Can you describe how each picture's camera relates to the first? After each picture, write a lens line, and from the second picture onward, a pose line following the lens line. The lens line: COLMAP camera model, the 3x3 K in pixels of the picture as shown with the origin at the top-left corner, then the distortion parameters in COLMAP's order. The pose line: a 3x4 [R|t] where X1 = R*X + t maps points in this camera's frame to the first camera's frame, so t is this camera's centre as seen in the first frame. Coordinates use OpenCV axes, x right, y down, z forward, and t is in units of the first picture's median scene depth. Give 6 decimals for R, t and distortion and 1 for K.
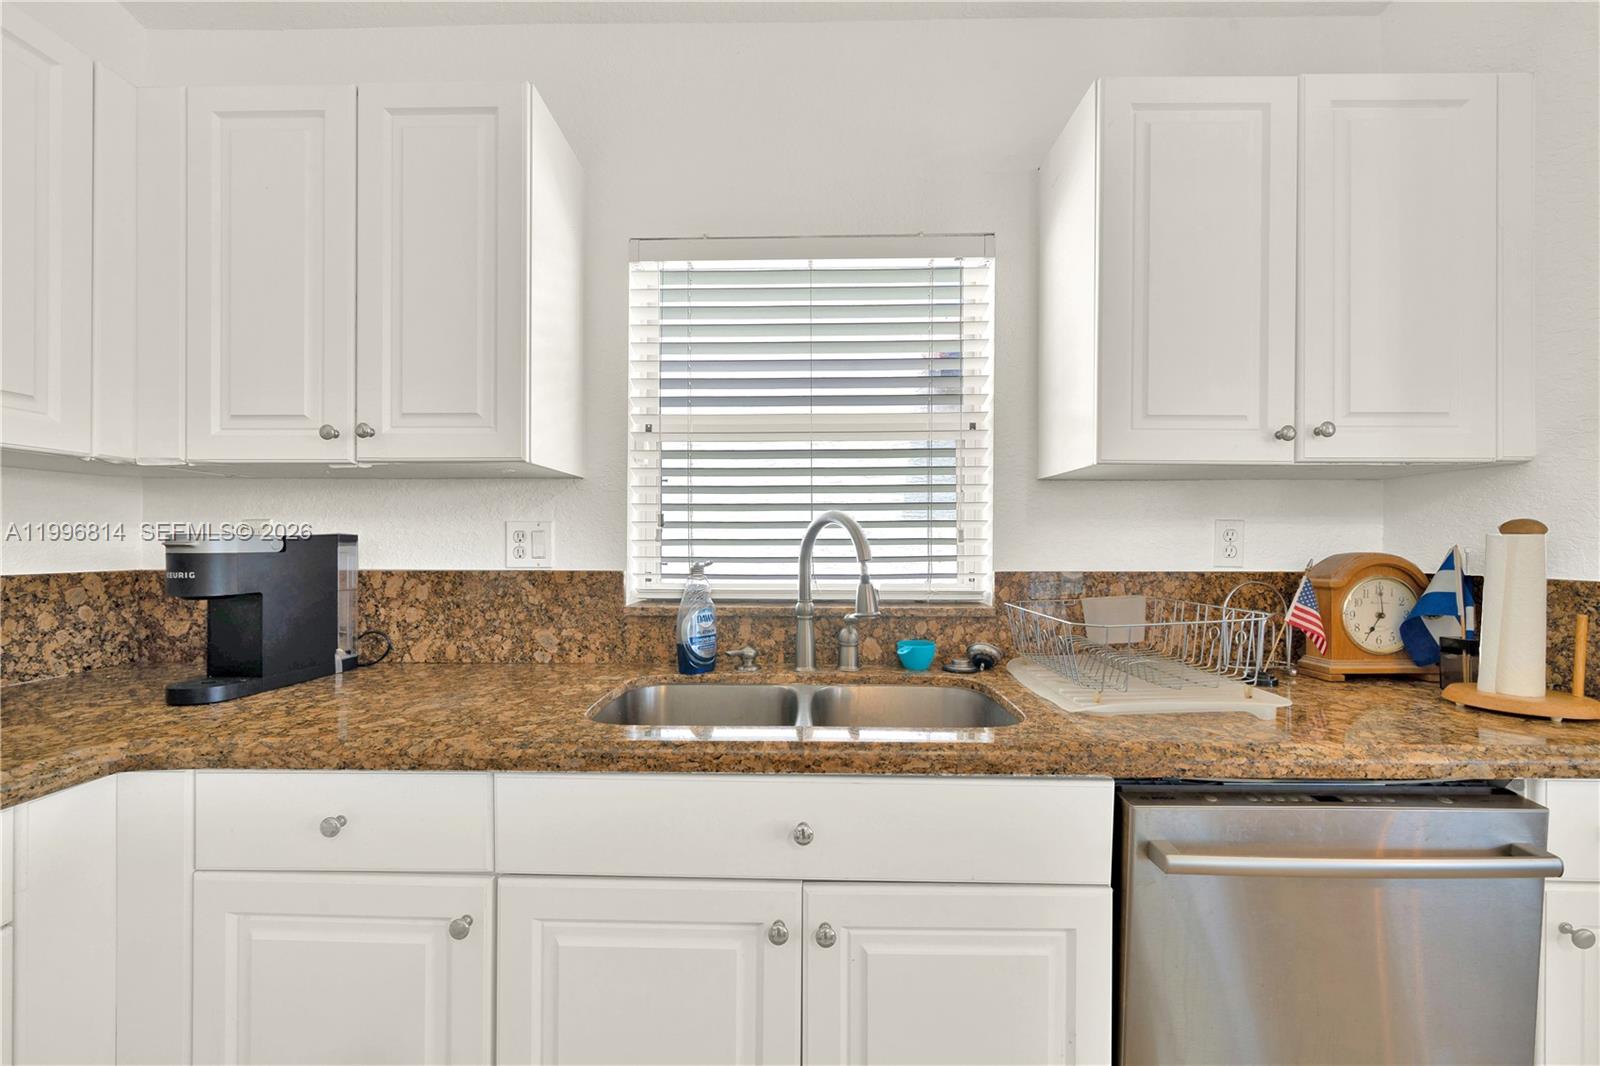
lens RADIAL K [[642.3, 0, 789.6], [0, 642.3, 543.7], [0, 0, 1]] dist [-0.002562, -0.000107]
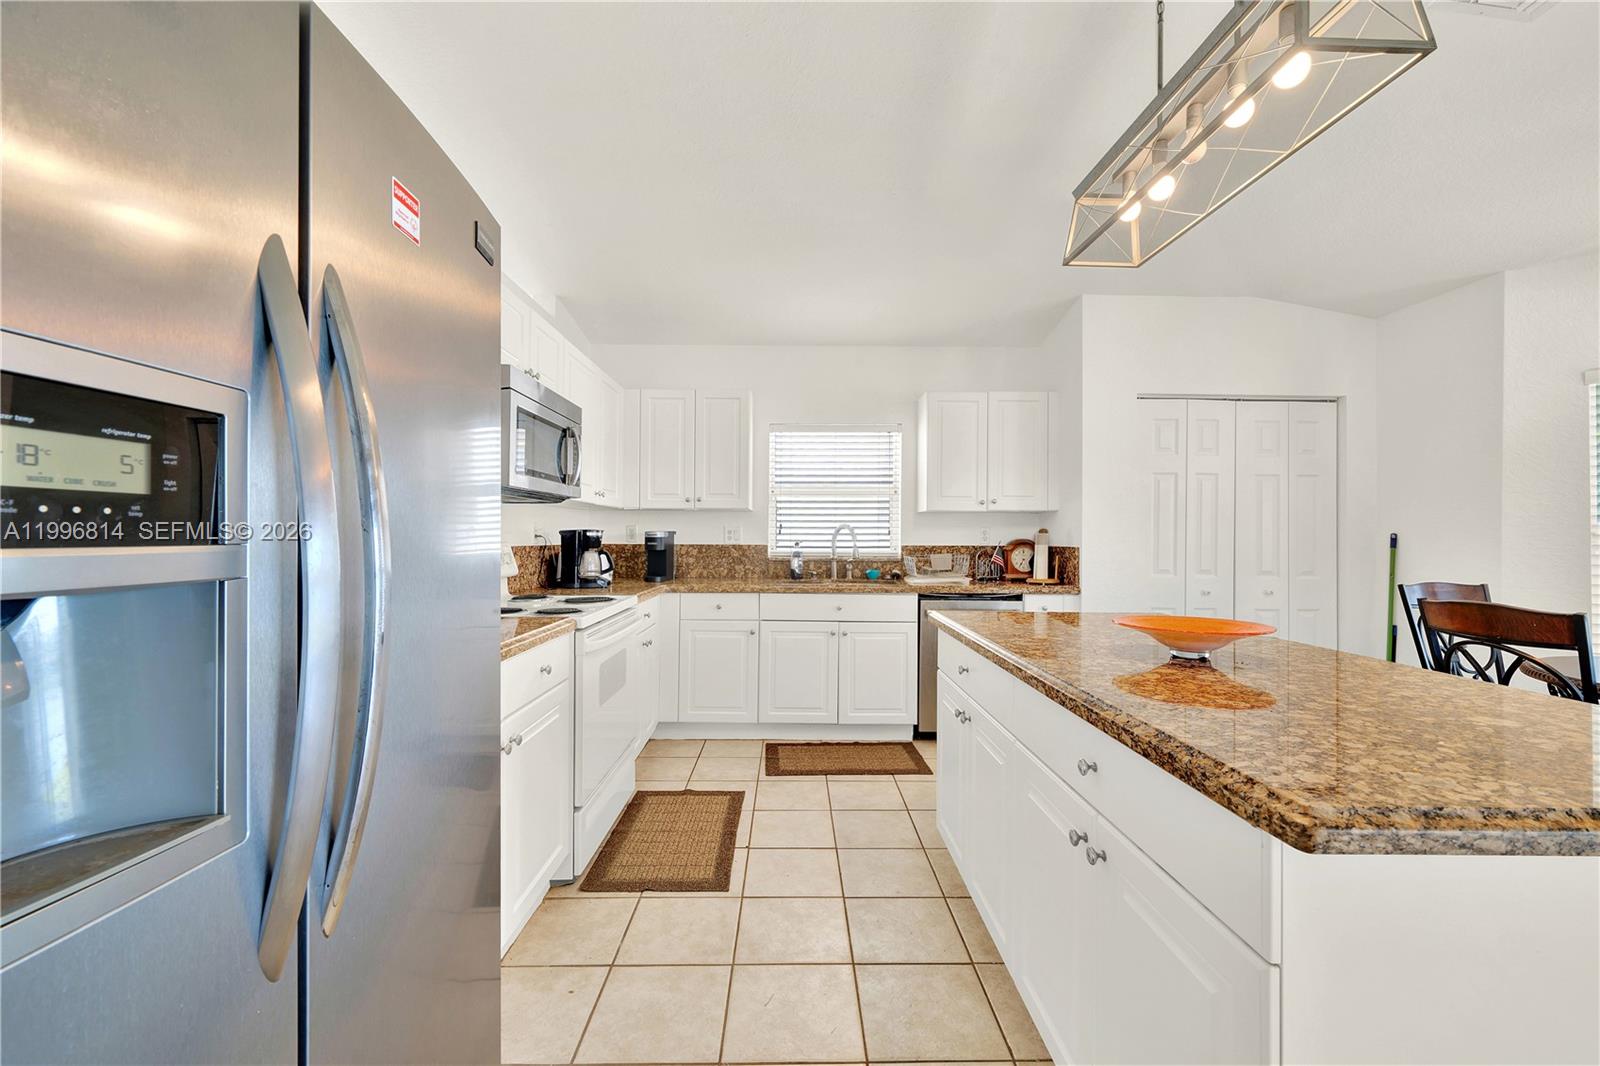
lens RADIAL K [[642.3, 0, 797.5], [0, 642.3, 527.3], [0, 0, 1]] dist [-0.002562, -0.000107]
pose [[0.999574, 0.004380, 0.028856, -0.222489], [-0.003999, 0.999904, -0.013254, 0.003838], [-0.028911, 0.013133, 0.999496, -1.863899]]
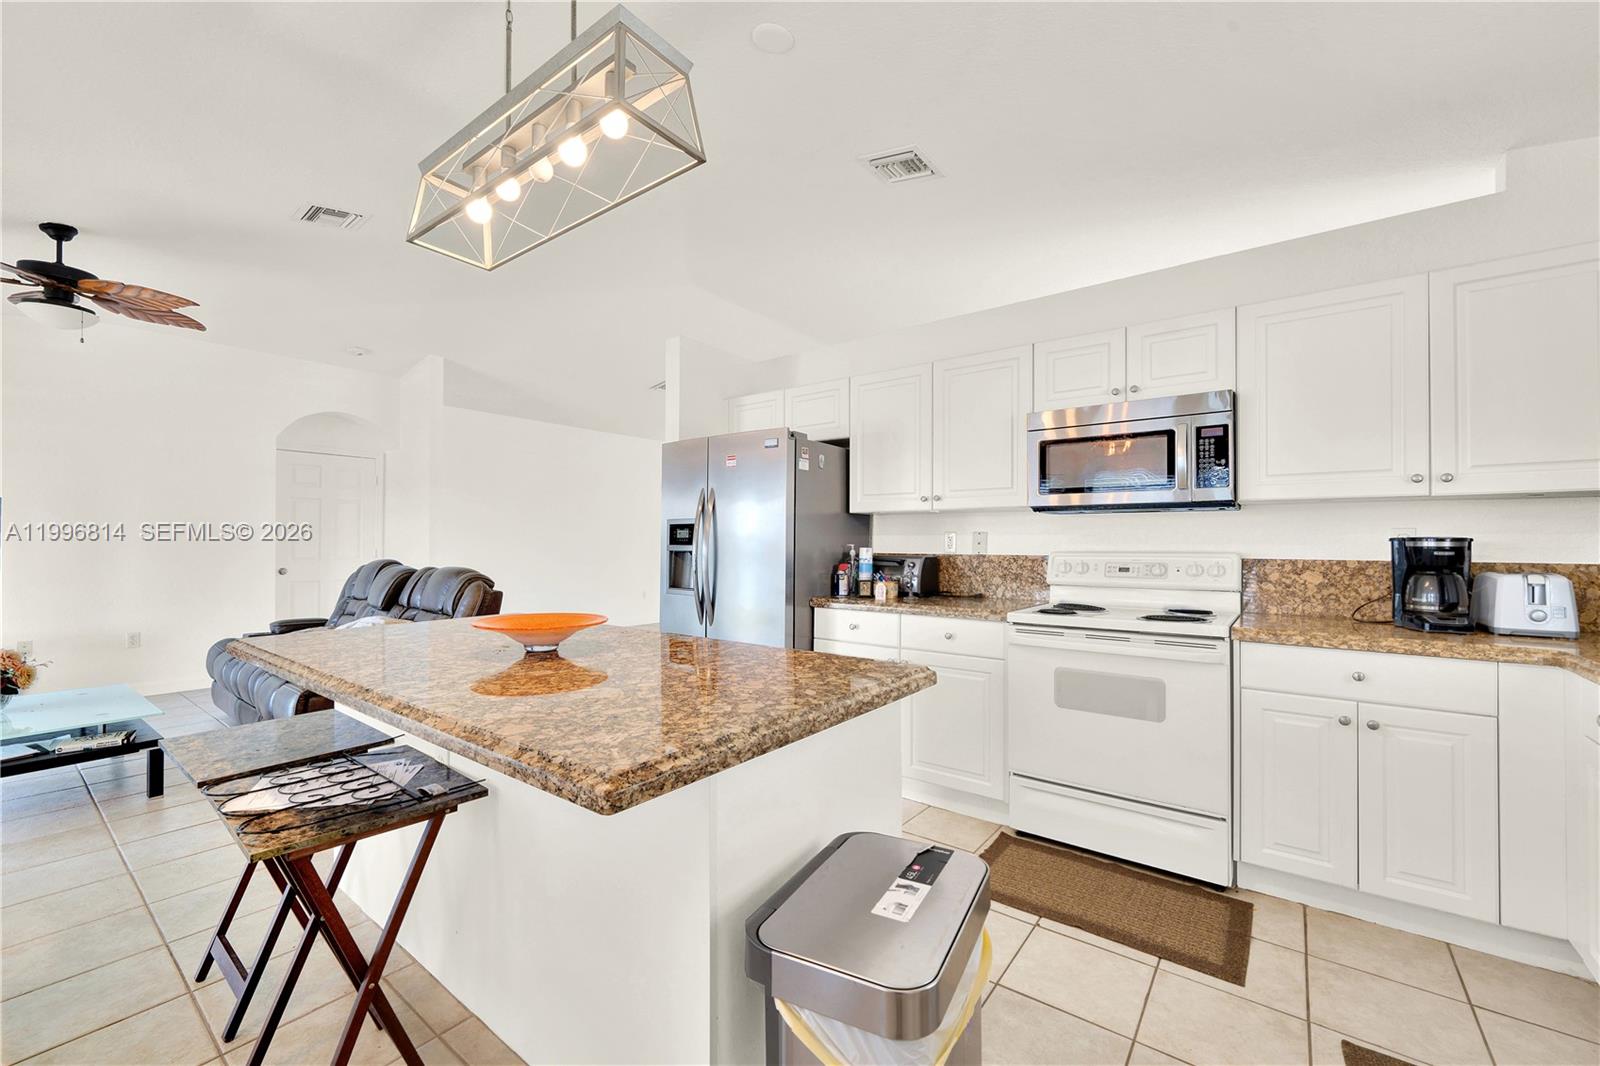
lens RADIAL K [[642.3, 0, 800.3], [0, 642.3, 541.7], [0, 0, 1]] dist [-0.002562, -0.000107]
pose [[-0.593695, -0.008316, -0.804647, 1.103724], [-0.005530, 0.999965, -0.006255, 0.012202], [0.804671, 0.000736, -0.593720, 0.219668]]
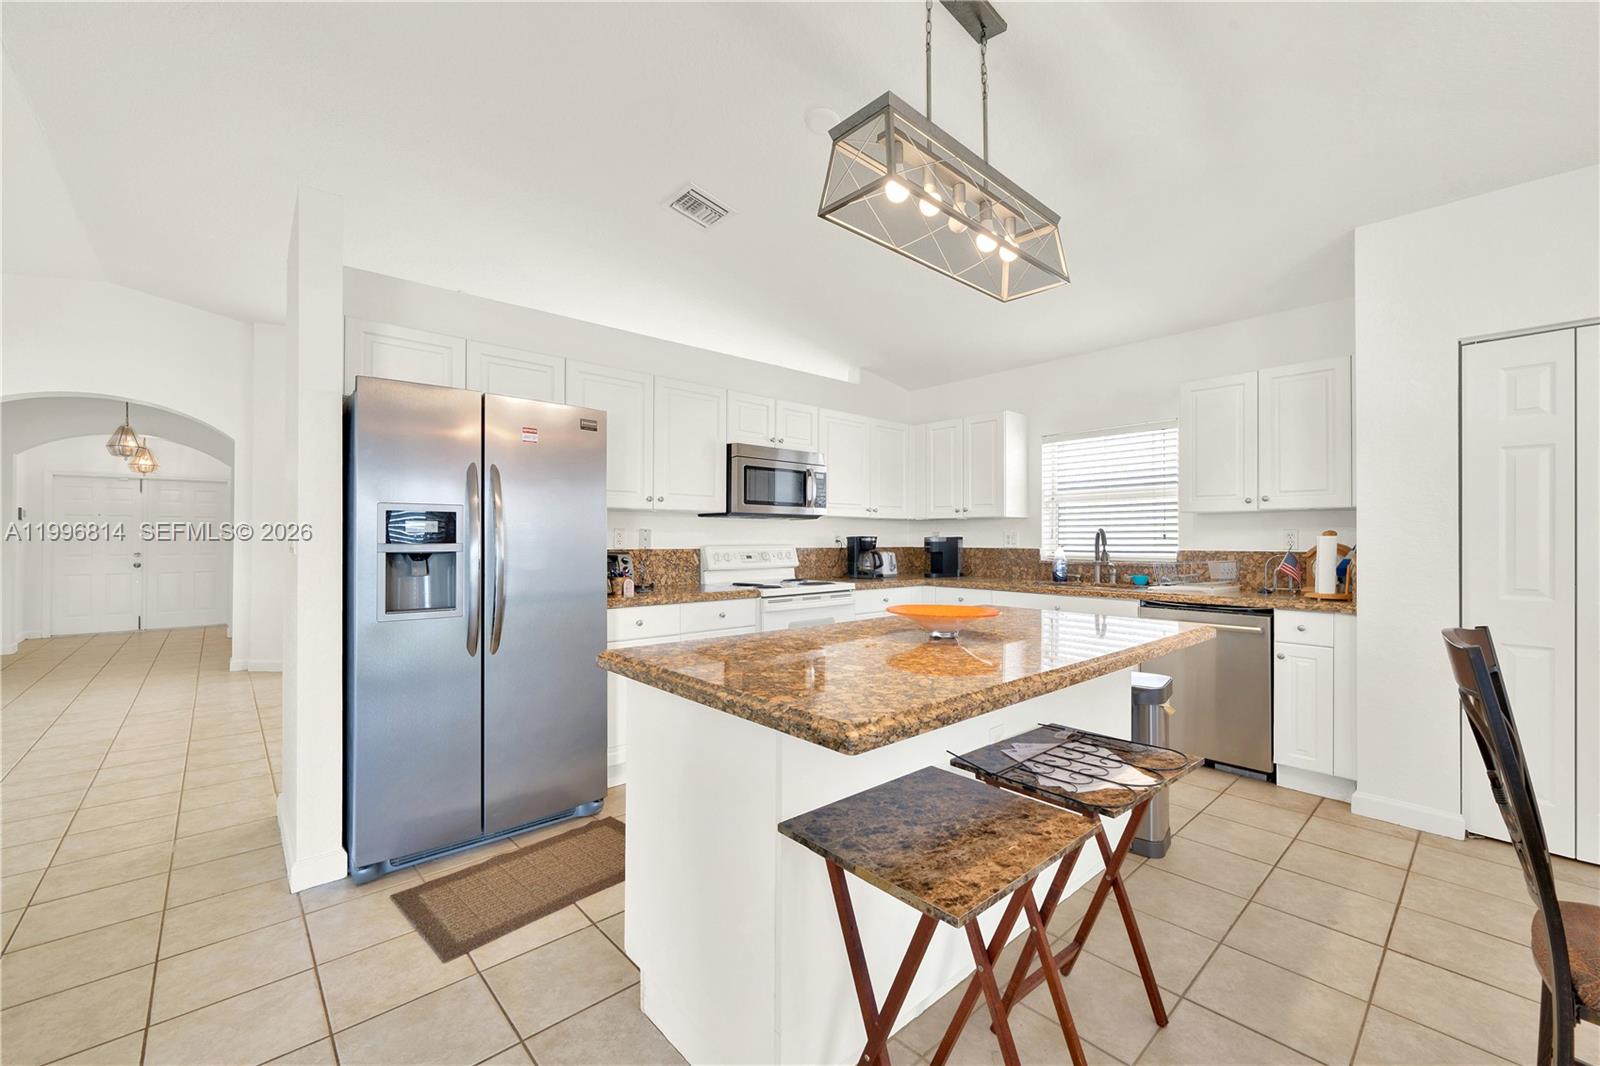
lens RADIAL K [[642.3, 0, 800.5], [0, 642.3, 535.8], [0, 0, 1]] dist [-0.002562, -0.000107]
pose [[0.686299, -0.003983, -0.727308, 1.208592], [-0.000617, 0.999981, -0.006059, 0.001554], [0.727319, 0.004607, 0.686284, -1.956536]]
